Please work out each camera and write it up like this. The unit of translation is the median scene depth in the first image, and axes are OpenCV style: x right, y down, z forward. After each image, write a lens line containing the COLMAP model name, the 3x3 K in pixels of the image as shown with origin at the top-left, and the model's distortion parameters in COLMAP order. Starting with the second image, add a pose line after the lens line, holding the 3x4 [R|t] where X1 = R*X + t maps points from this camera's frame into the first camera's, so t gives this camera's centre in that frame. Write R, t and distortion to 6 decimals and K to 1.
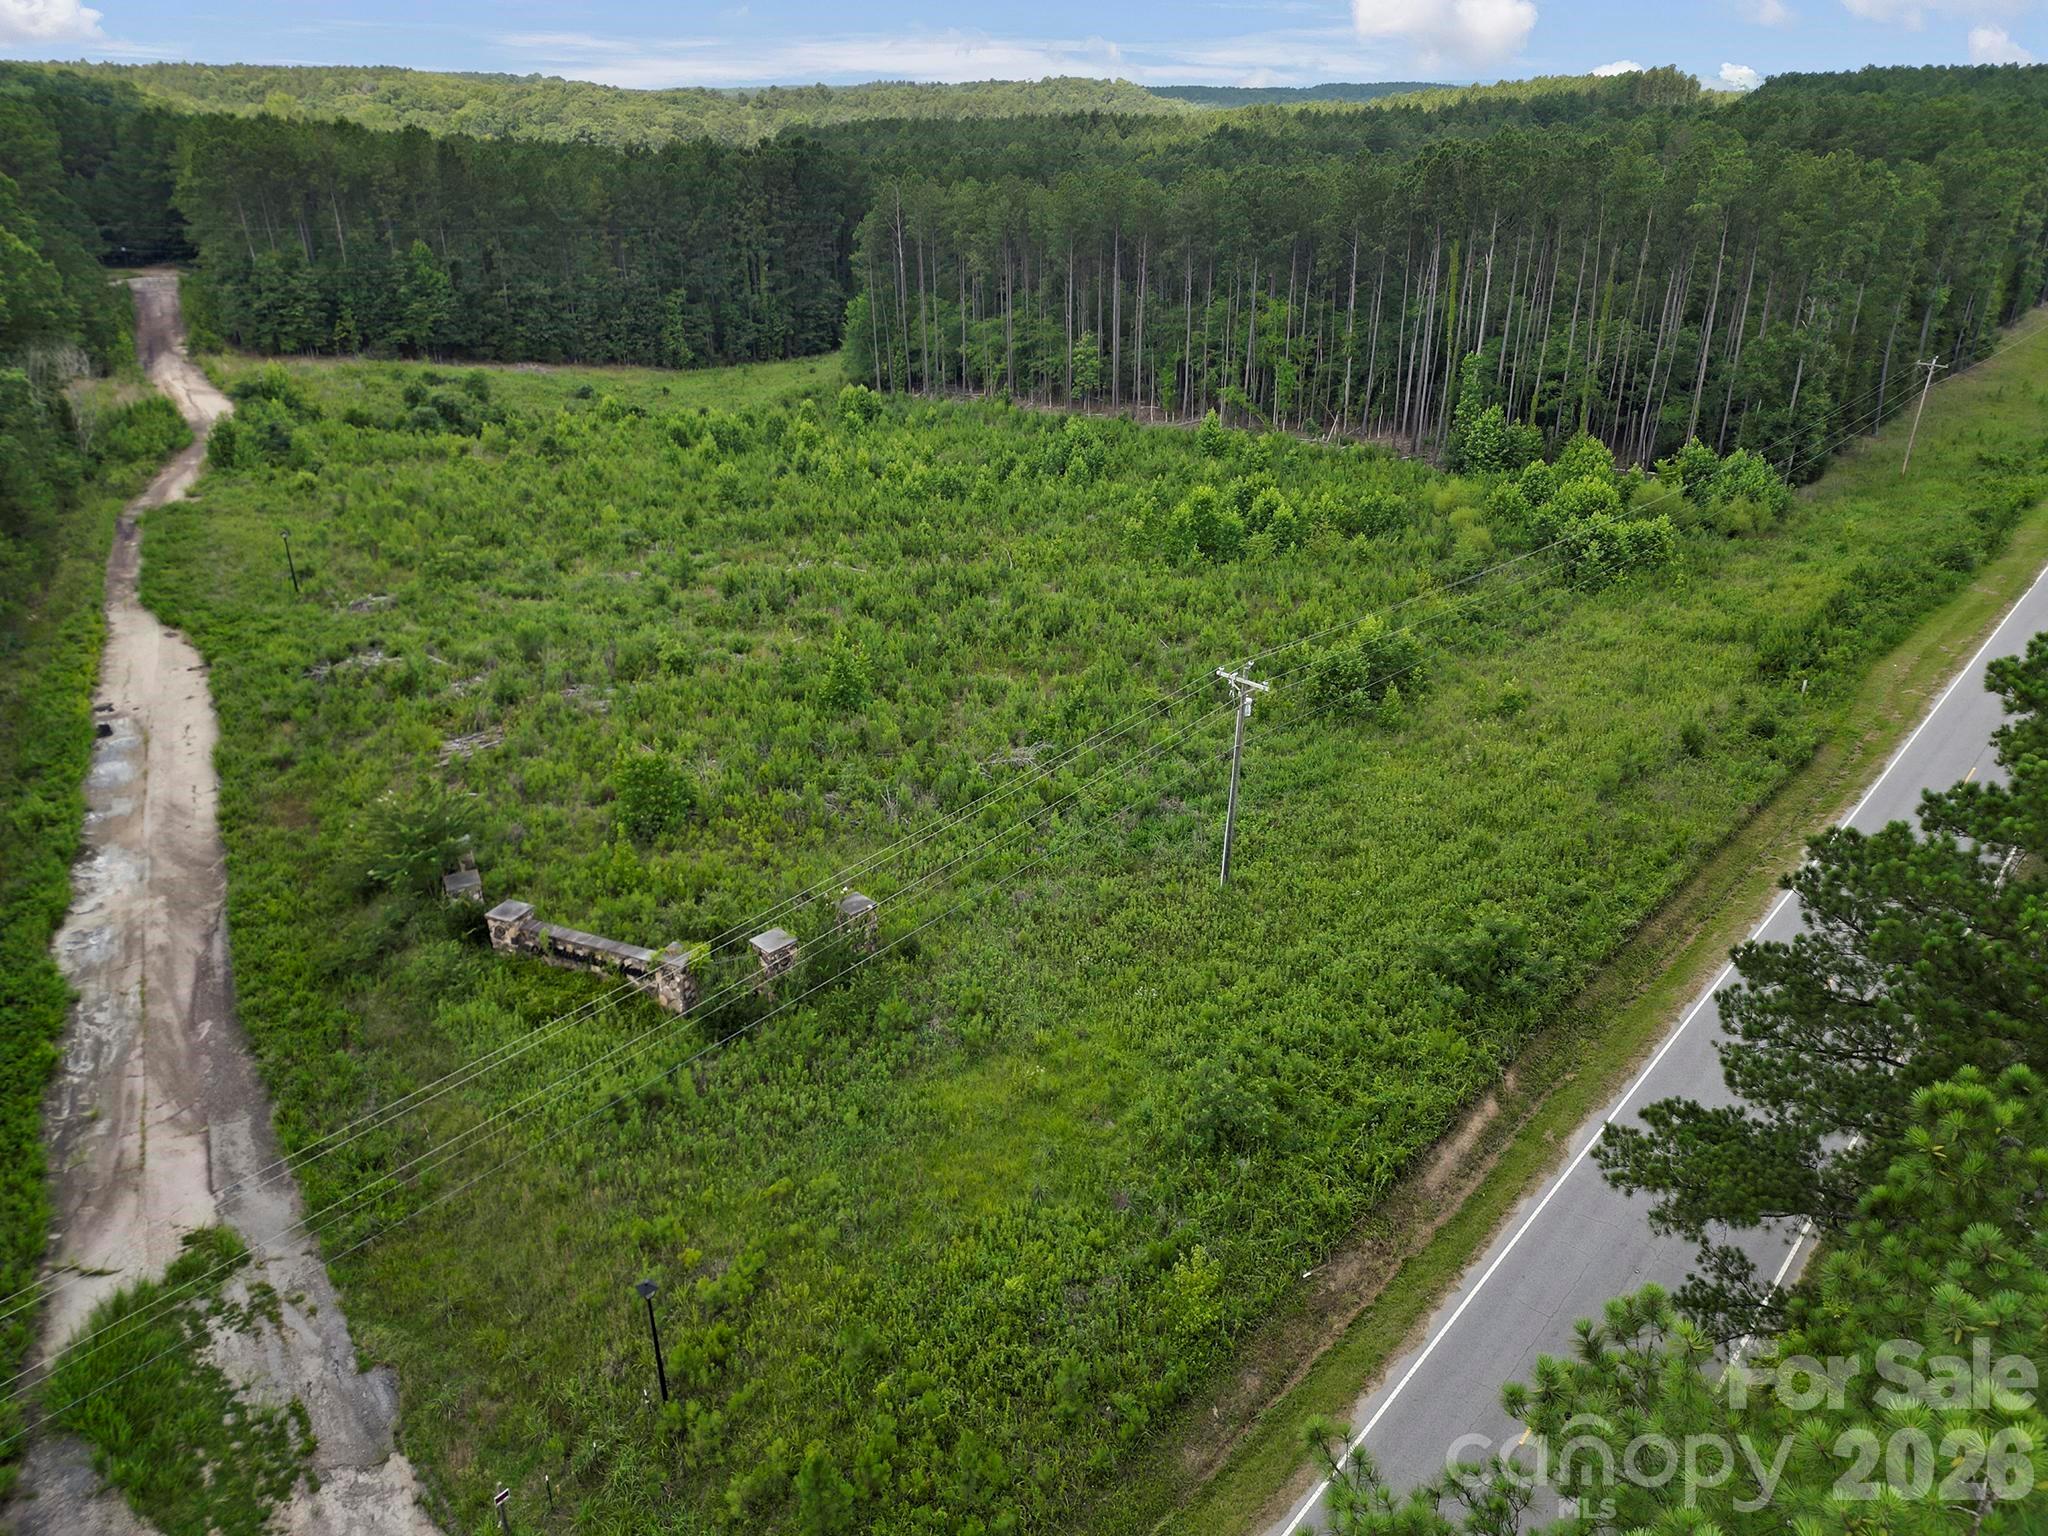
lens RADIAL K [[1439.0, 0, 1024.0], [0, 1439.0, 768.0], [0, 0, 1]] dist [0.101132, -0.115026]
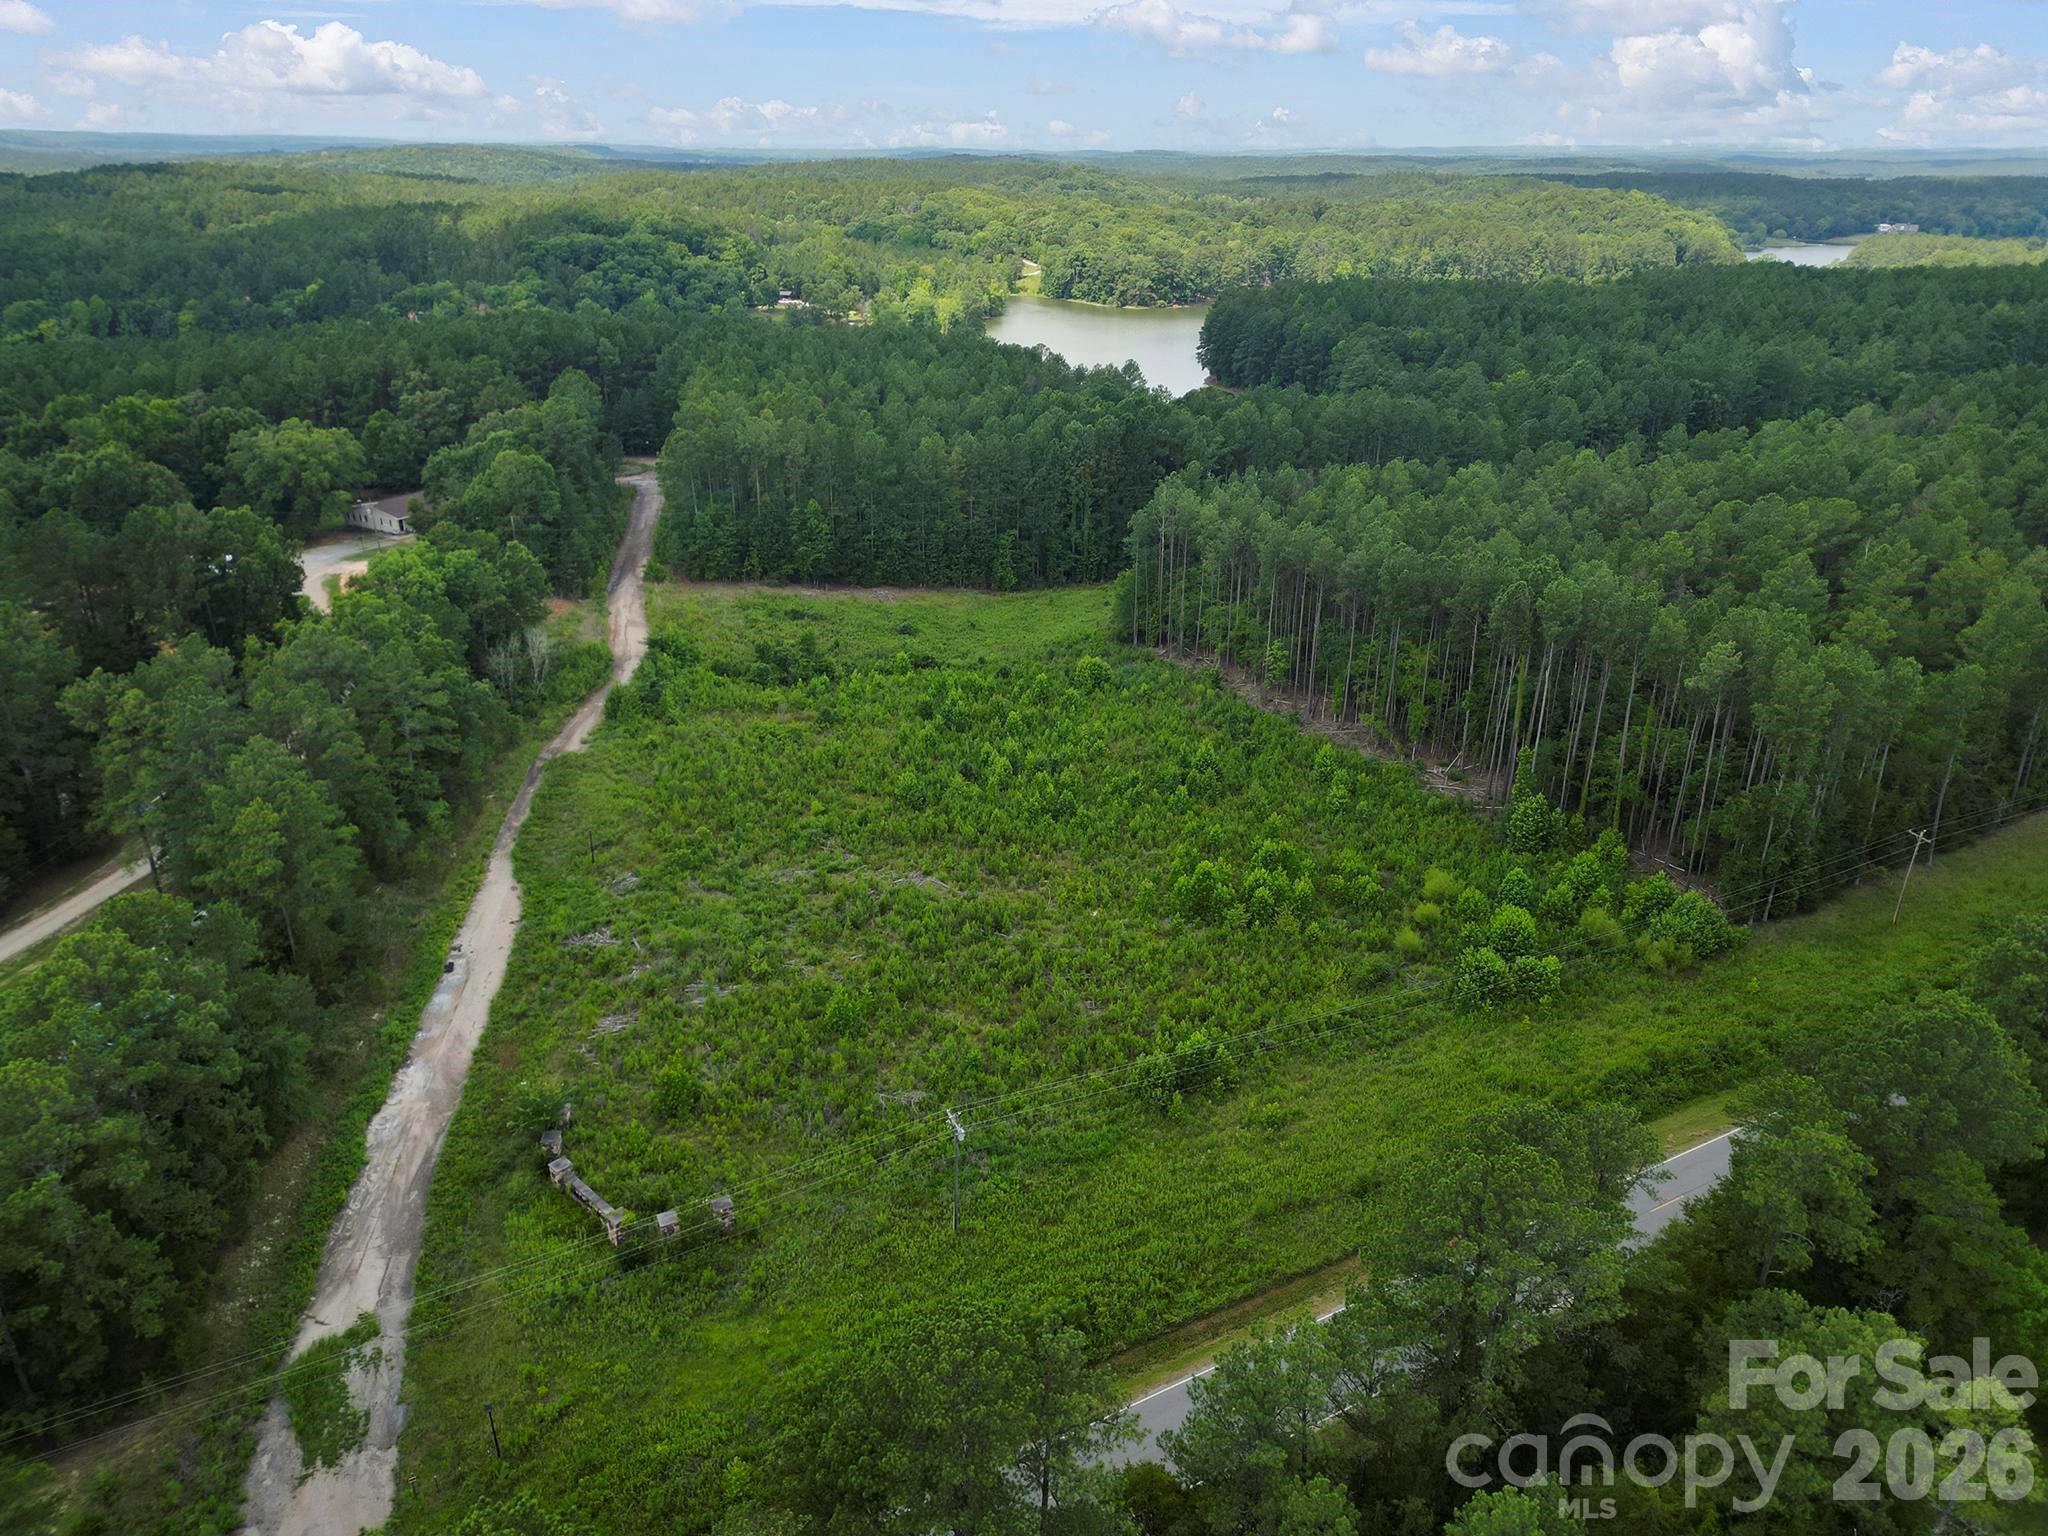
lens RADIAL K [[1439.0, 0, 1024.0], [0, 1439.0, 768.0], [0, 0, 1]] dist [0.101132, -0.115026]
pose [[0.941807, 0.147860, -0.301888, 0.652823], [-0.156770, 0.987621, -0.005359, -0.455152], [0.297358, 0.052374, 0.953328, -0.602866]]
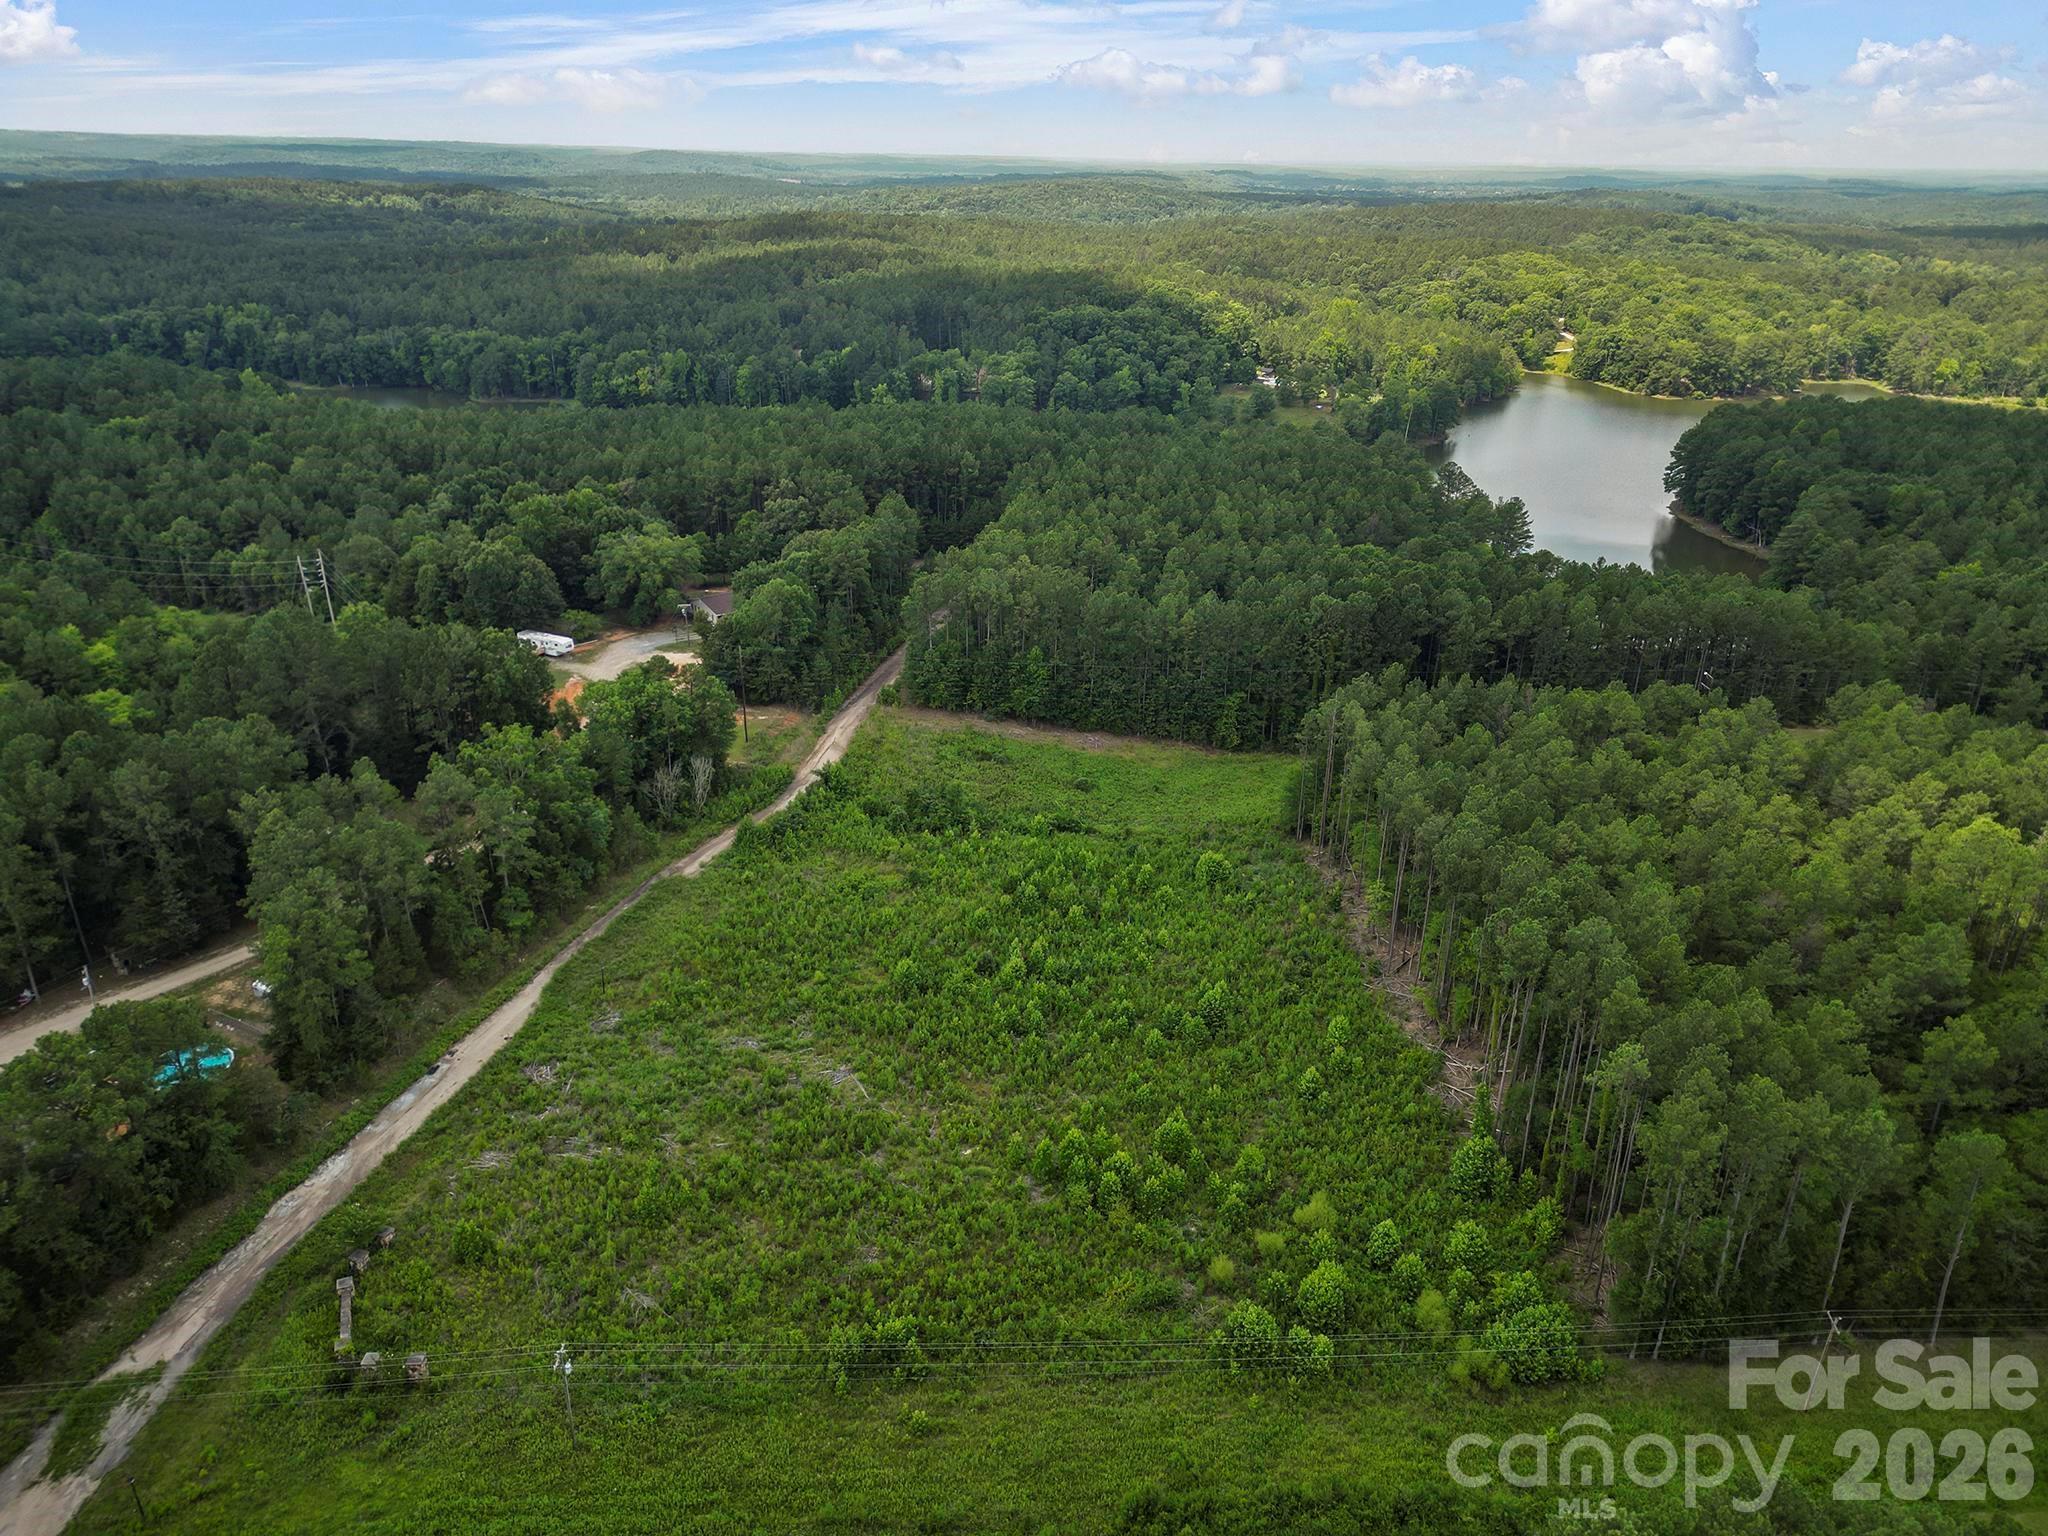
lens RADIAL K [[1441.5, 0, 1012.4], [0, 1441.5, 775.8], [0, 0, 1]] dist [0.036587, -0.004633]
pose [[0.725729, 0.293247, -0.622353, 1.534753], [-0.313339, 0.946226, 0.080467, -1.114526], [0.612483, 0.136610, 0.778590, -0.272361]]
